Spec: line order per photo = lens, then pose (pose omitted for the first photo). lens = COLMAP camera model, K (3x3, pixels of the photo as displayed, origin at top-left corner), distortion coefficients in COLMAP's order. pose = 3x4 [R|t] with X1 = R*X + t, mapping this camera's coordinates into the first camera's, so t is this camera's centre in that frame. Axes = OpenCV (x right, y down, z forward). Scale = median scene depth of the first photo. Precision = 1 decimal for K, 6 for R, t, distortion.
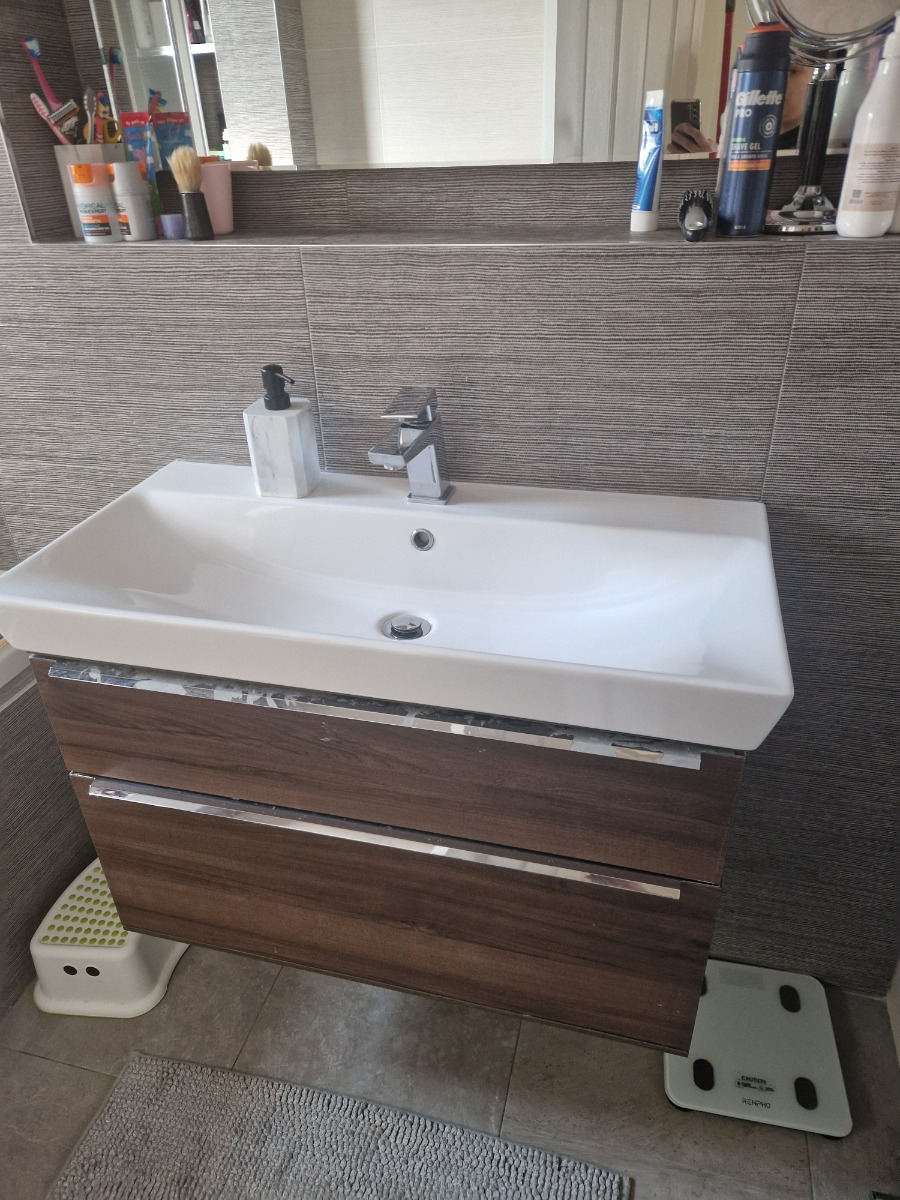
lens RADIAL K [[804.6, 0, 449.8], [0, 804.6, 601.4], [0, 0, 1]] dist [-0.005065, -0.004420]
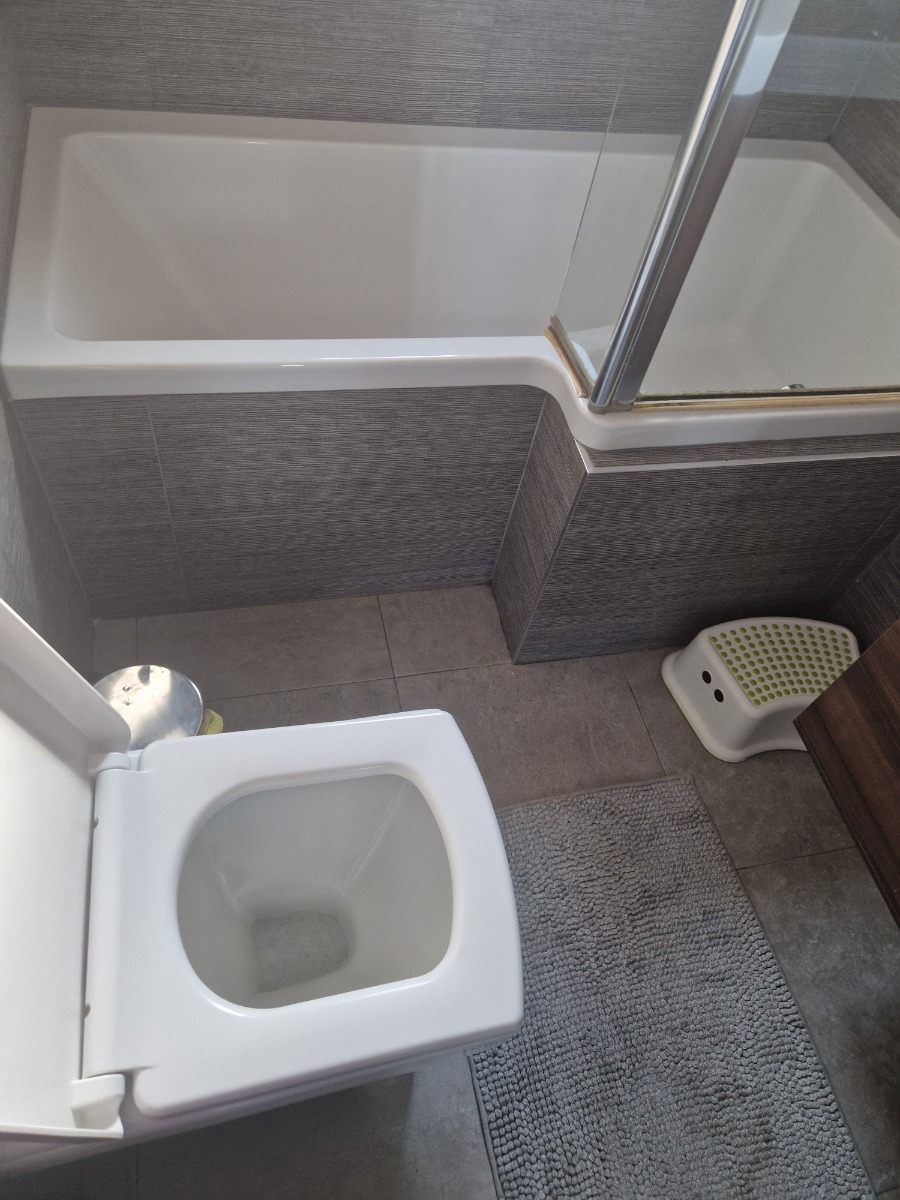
lens RADIAL K [[804.6, 0, 452.6], [0, 804.6, 598.6], [0, 0, 1]] dist [-0.005065, -0.004420]
pose [[0.450844, 0.771164, -0.449495, -0.261648], [-0.570365, 0.636250, 0.519490, 0.040071], [0.686603, 0.022167, 0.726695, -0.001229]]
